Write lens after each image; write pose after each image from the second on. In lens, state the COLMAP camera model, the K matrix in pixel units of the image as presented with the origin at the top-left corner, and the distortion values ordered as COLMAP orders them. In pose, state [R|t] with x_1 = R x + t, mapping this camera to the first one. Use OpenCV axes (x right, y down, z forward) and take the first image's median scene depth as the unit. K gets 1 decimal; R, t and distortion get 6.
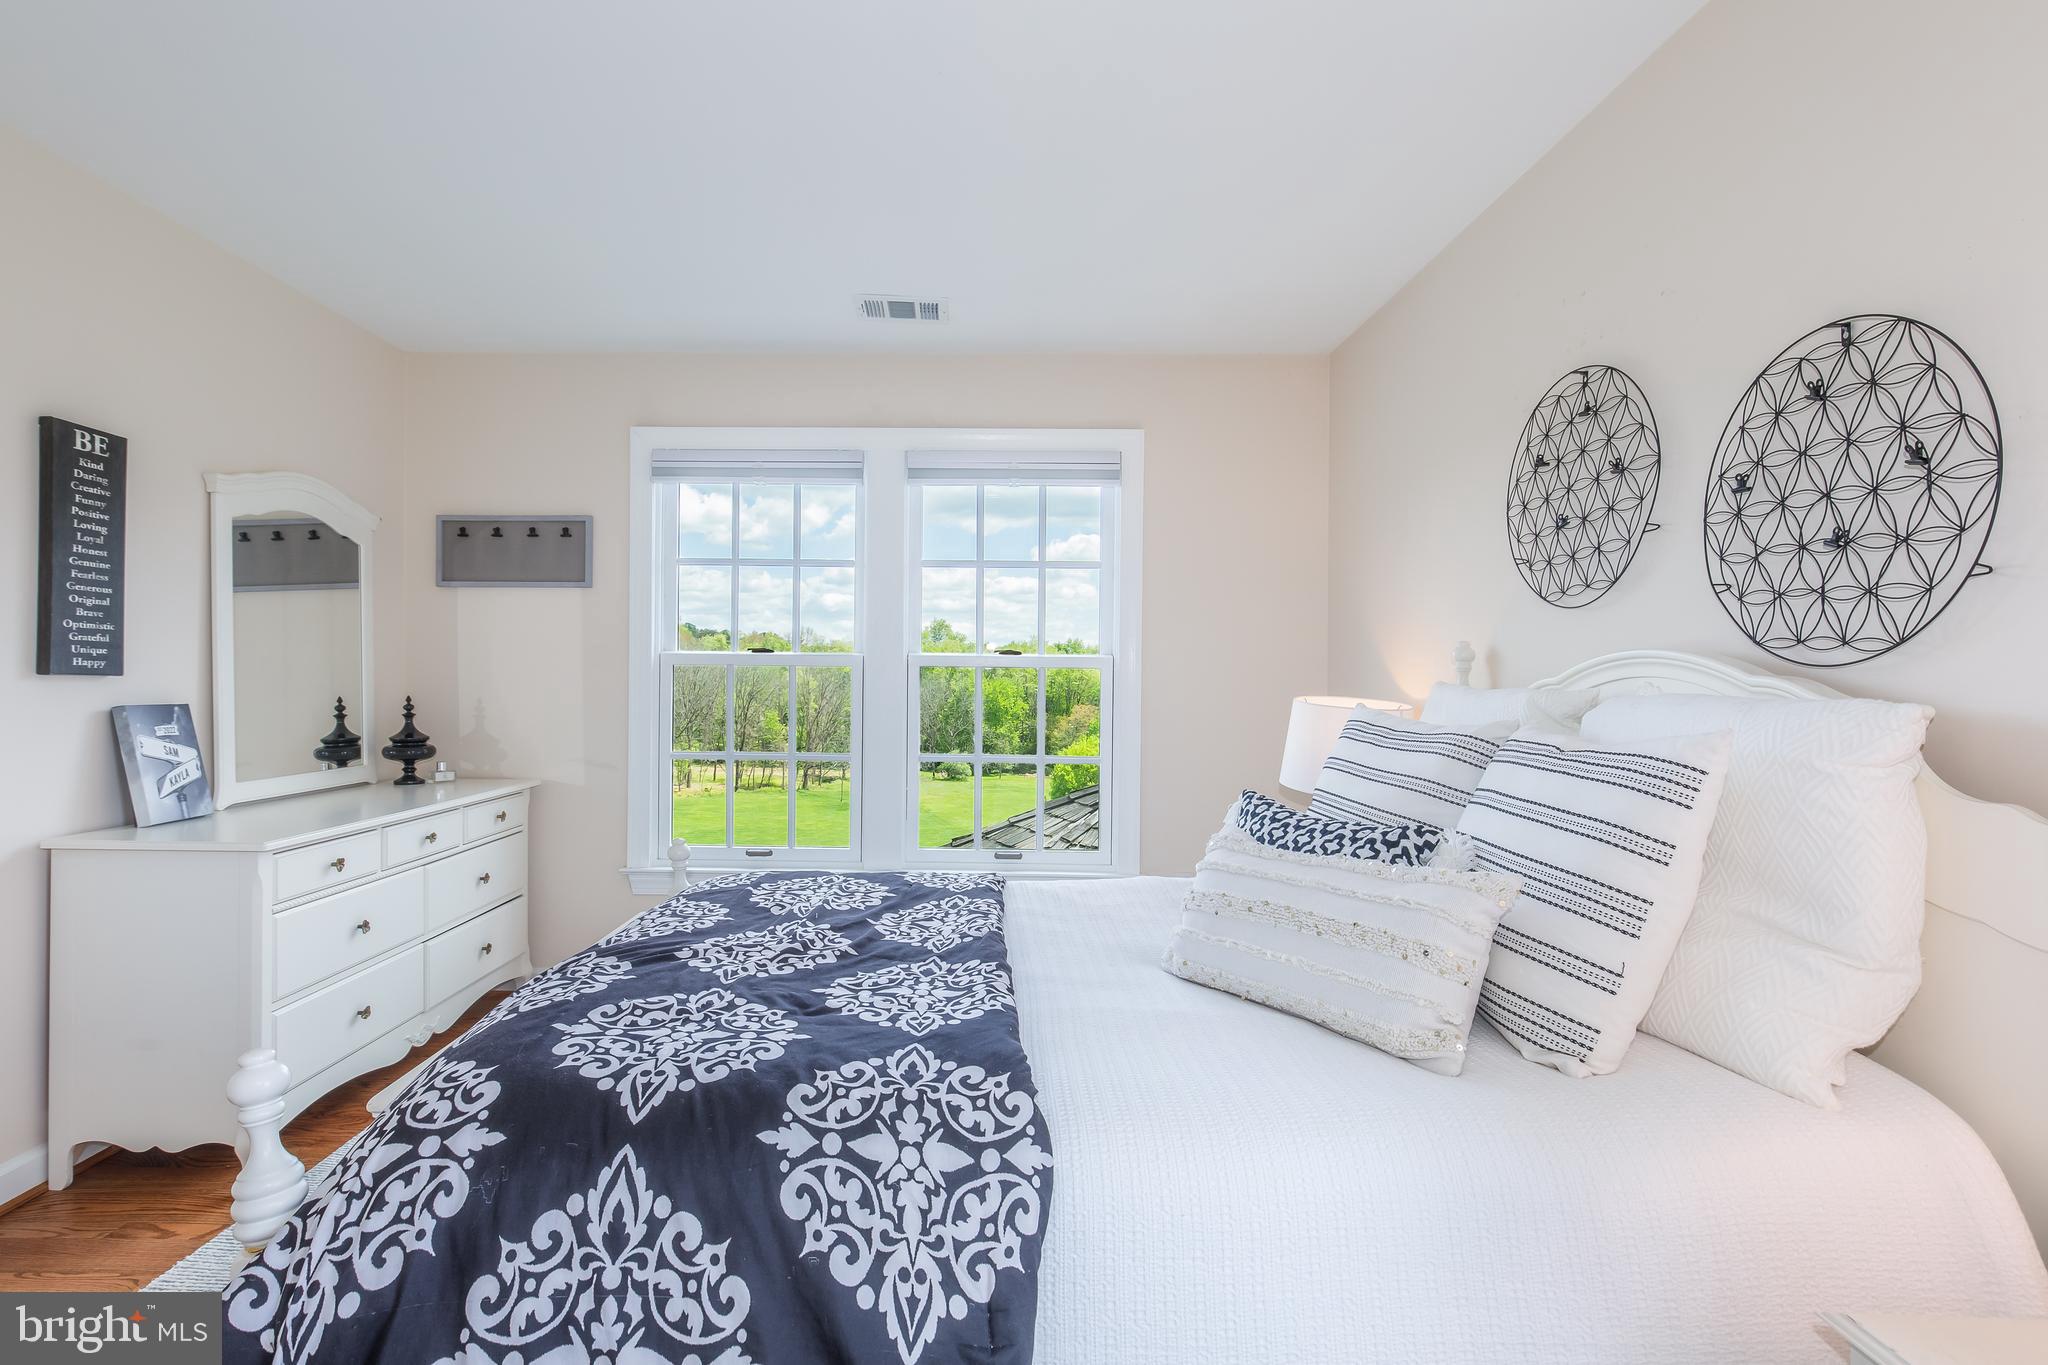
lens RADIAL K [[962.8, 0, 1024.0], [0, 962.8, 682.5], [0, 0, 1]] dist [-0.004996, 0.005360]
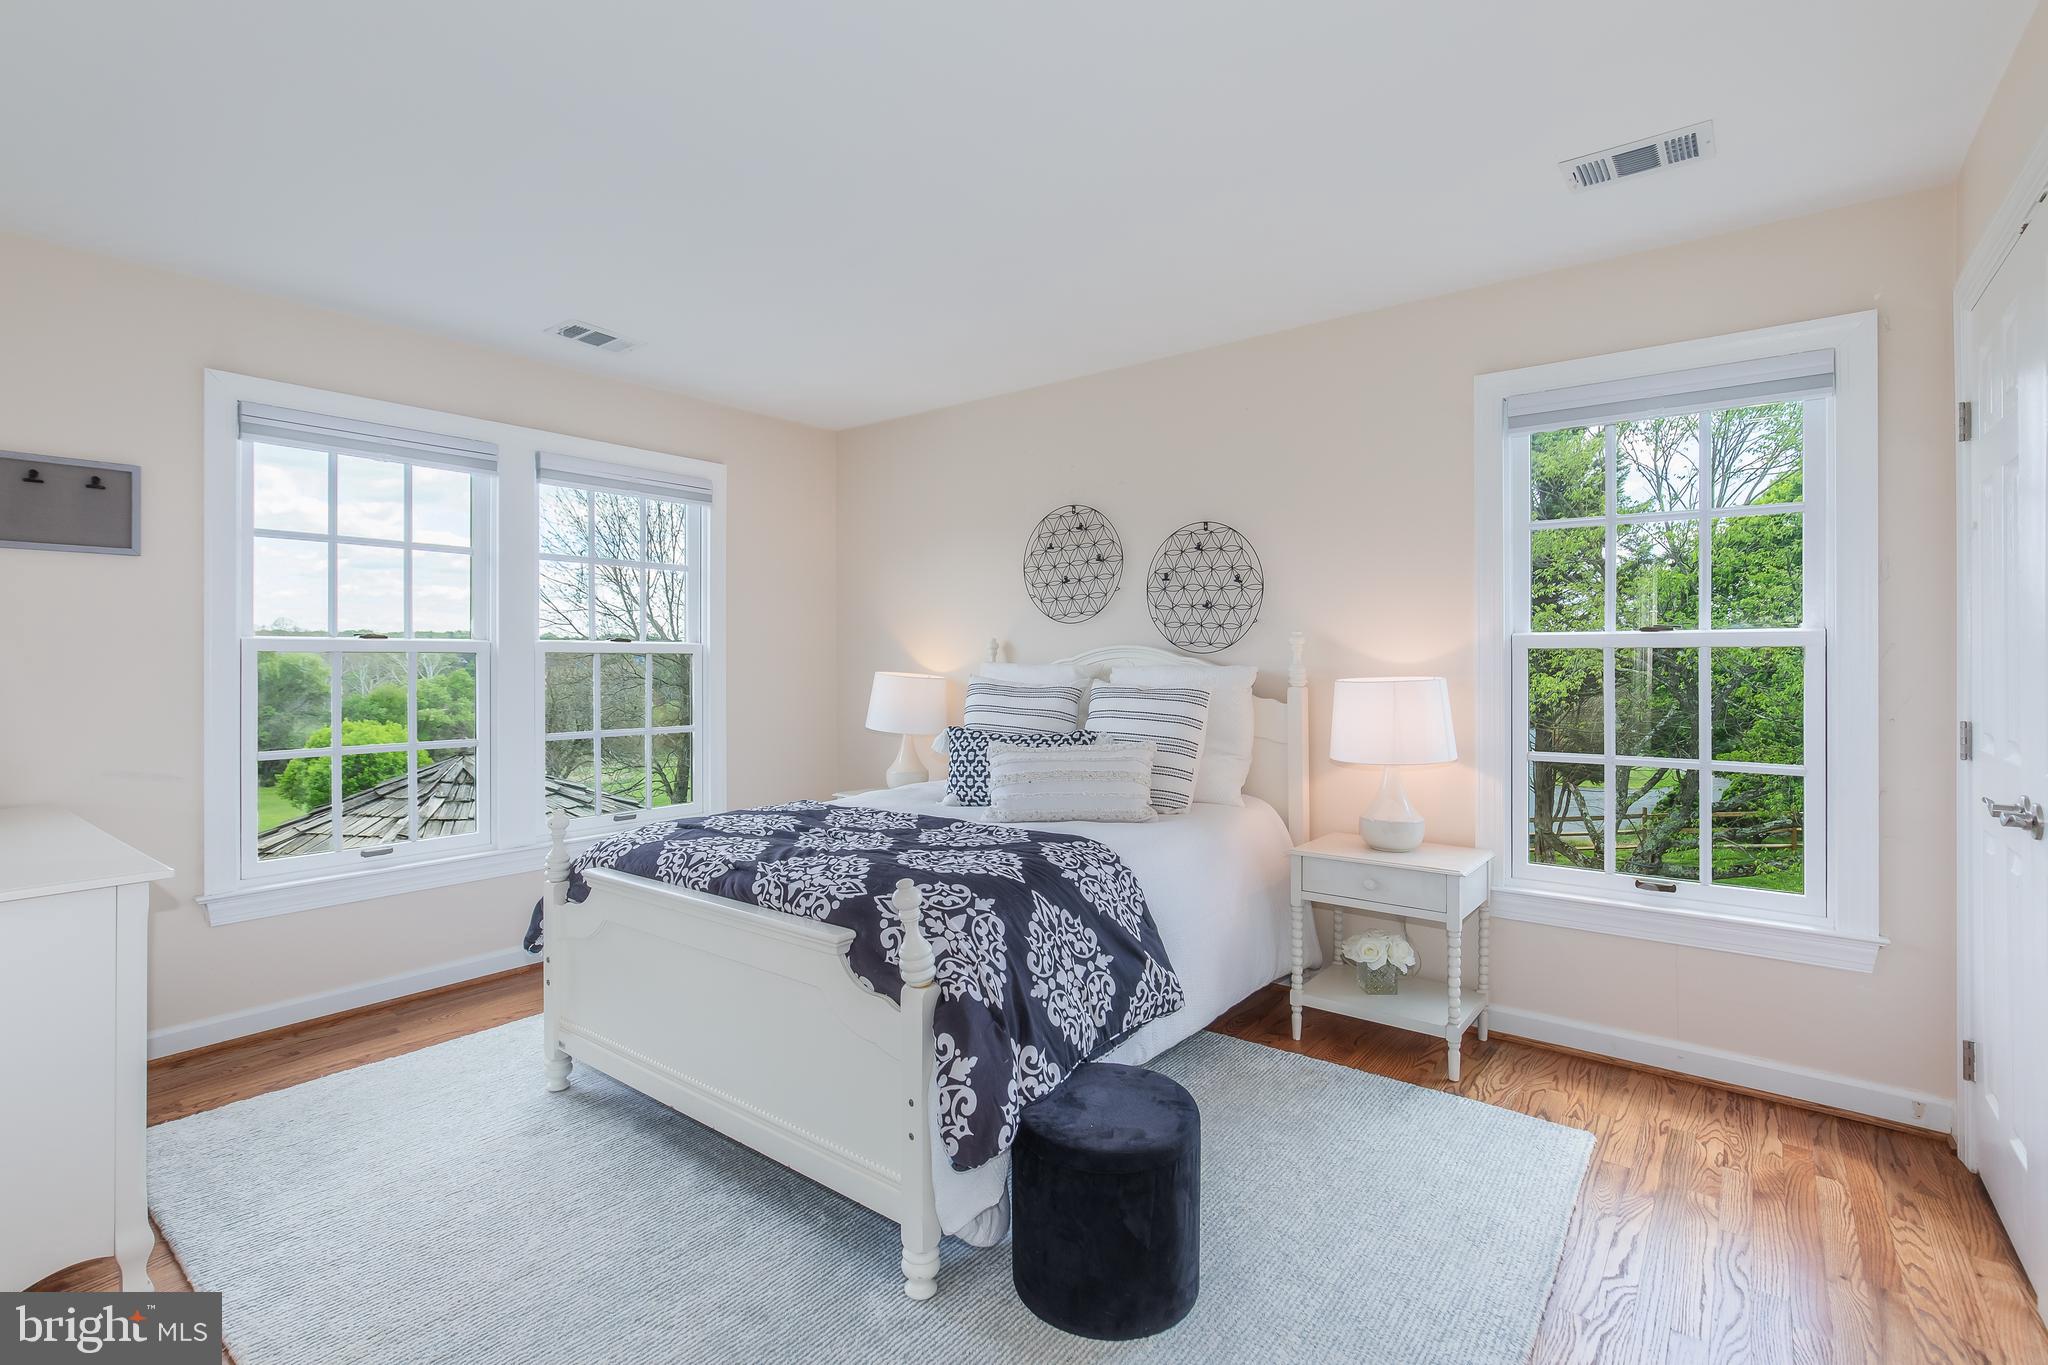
lens RADIAL K [[912.9, 0, 1034.3], [0, 912.9, 672.2], [0, 0, 1]] dist [-0.001681, -0.000106]
pose [[0.603371, -0.022152, 0.797153, -1.347119], [0.011812, 0.999753, 0.018842, -0.015592], [-0.797373, -0.001953, 0.603483, -0.124231]]
